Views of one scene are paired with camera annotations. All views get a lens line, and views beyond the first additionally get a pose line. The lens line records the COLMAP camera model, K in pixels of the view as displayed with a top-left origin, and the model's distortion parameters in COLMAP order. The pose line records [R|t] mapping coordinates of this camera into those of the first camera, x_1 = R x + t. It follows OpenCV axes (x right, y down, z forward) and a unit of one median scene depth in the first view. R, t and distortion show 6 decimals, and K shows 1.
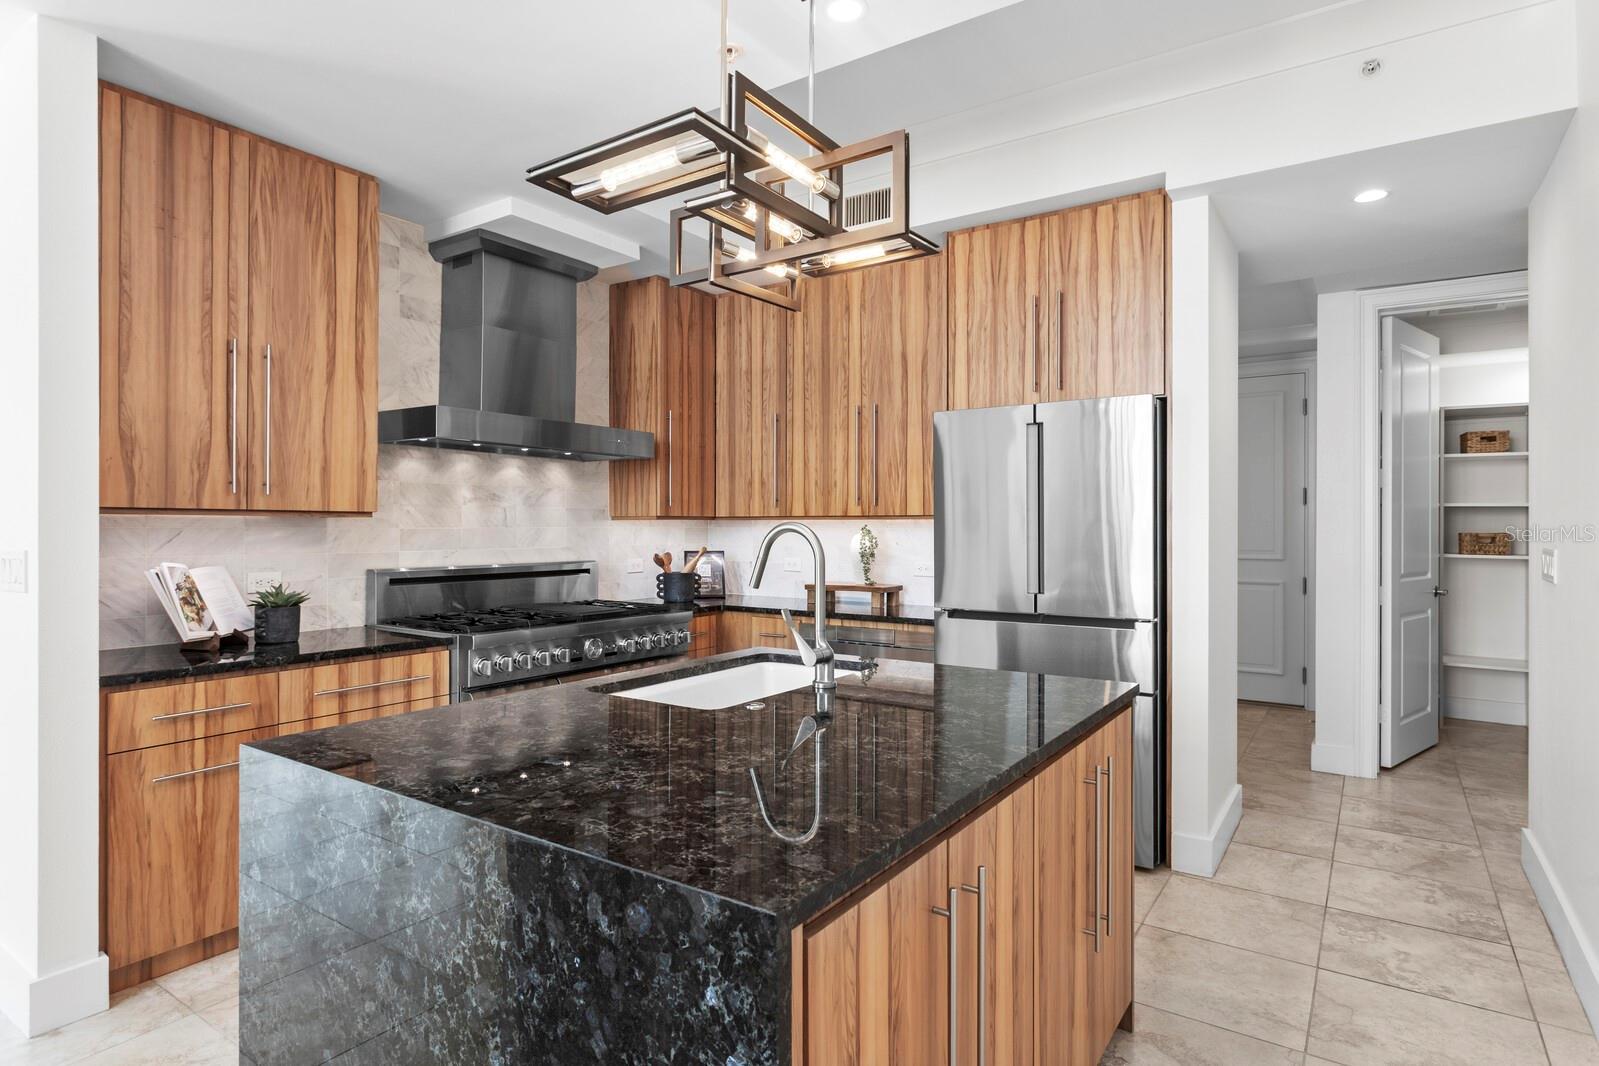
lens RADIAL K [[849.6, 0, 799.5], [0, 849.6, 533.0], [0, 0, 1]] dist [-0.002040, 0.000038]
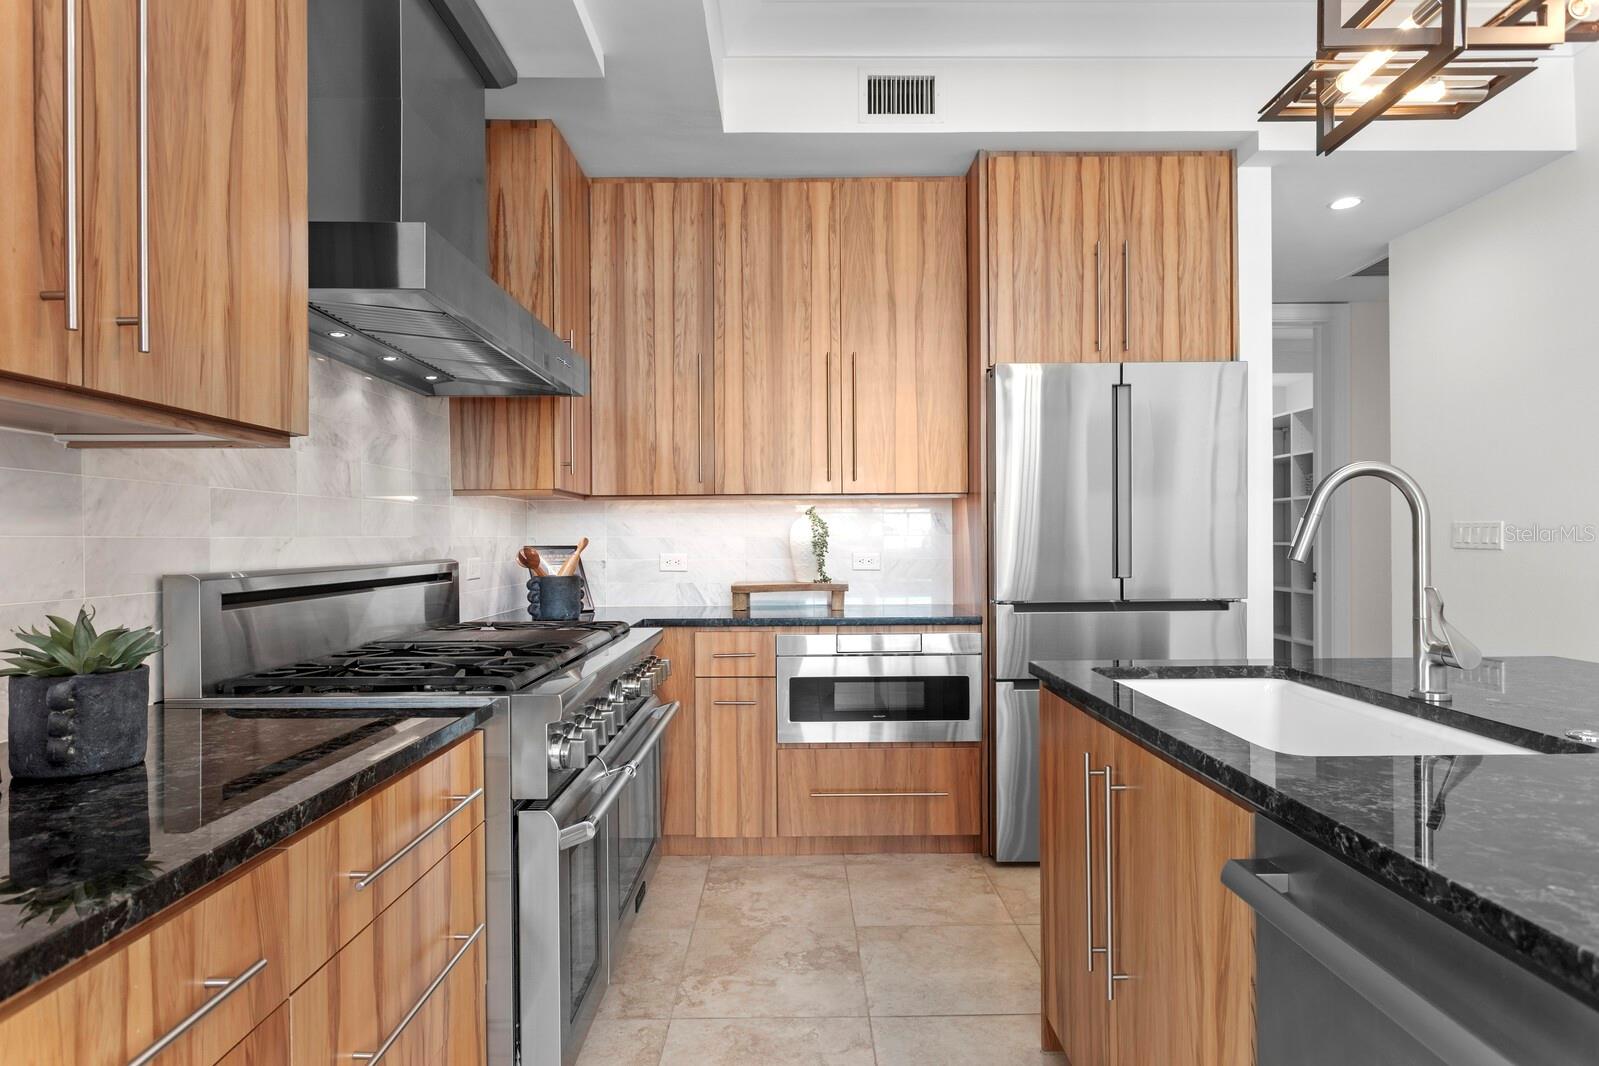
lens RADIAL K [[850.6, 0, 801.8], [0, 850.6, 542.4], [0, 0, 1]] dist [-0.000006, -0.000374]
pose [[0.823520, -0.010492, 0.567190, -0.487270], [0.012521, 0.999922, 0.000318, 0.029834], [-0.567149, 0.006840, 0.823587, 0.449862]]
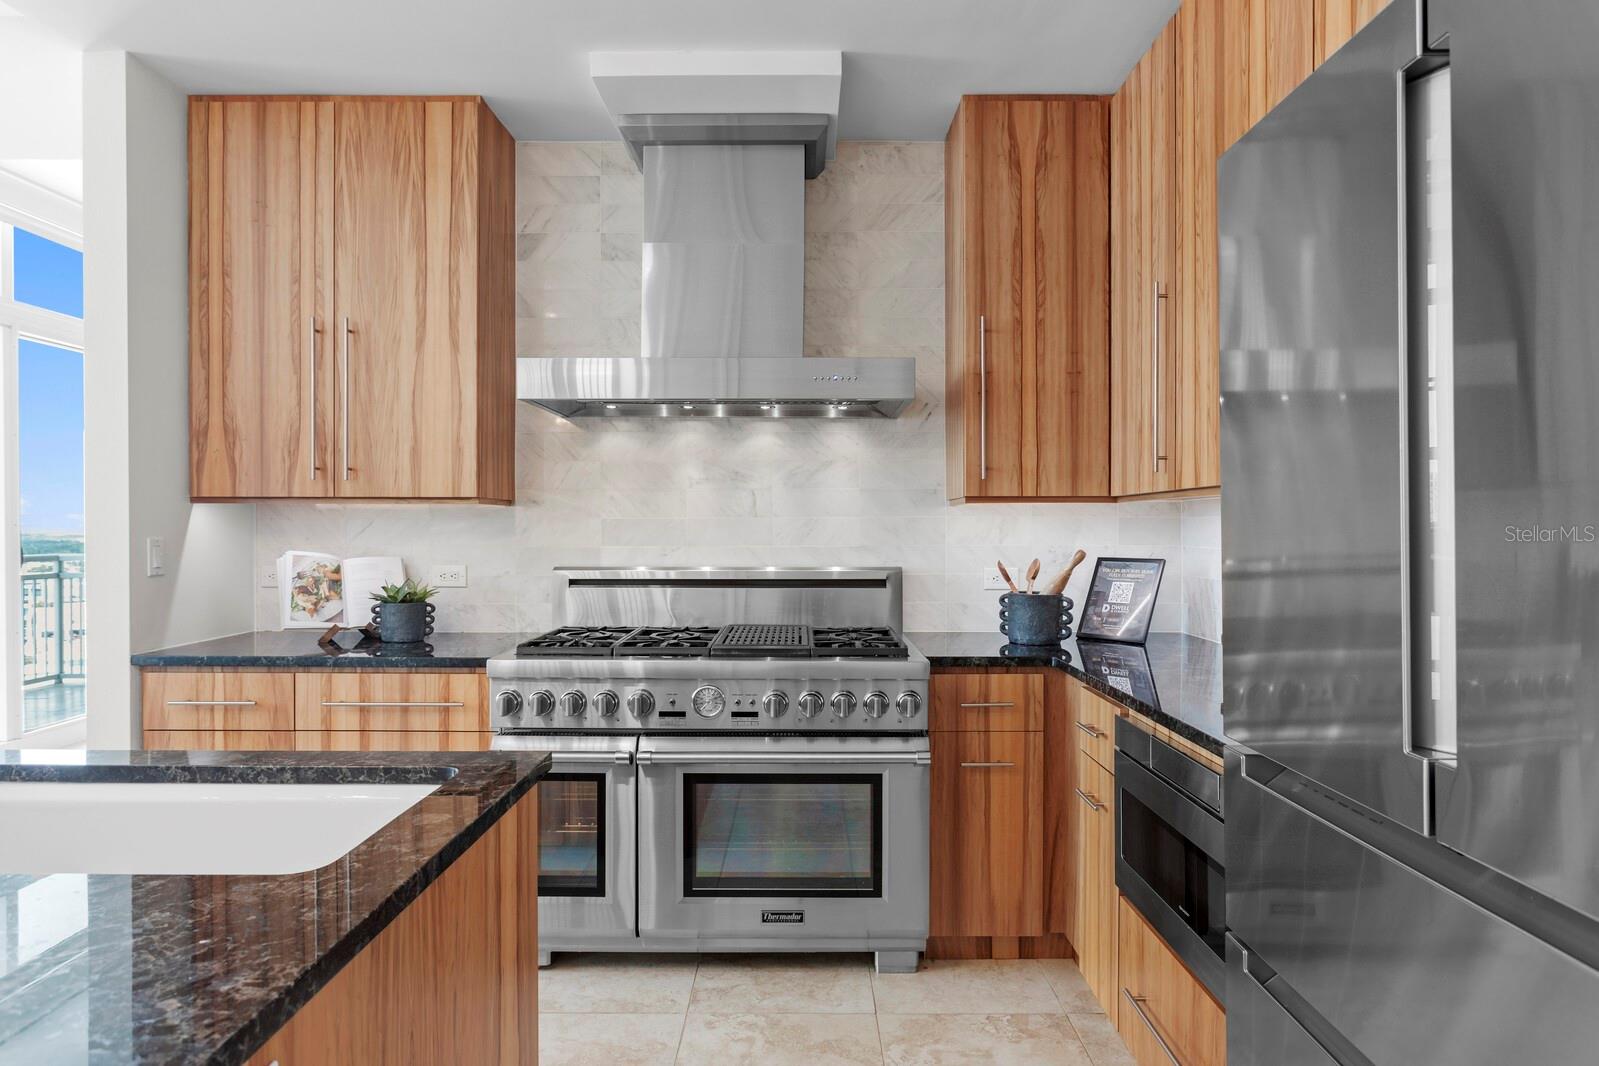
lens RADIAL K [[919.0, 0, 799.5], [0, 919.0, 533.0], [0, 0, 1]] dist [-0.006044, 0.000362]
pose [[0.562625, 0.004111, -0.826702, 0.386228], [-0.005297, 0.999985, 0.001367, 0.006816], [0.826695, 0.003610, 0.562638, 0.684865]]
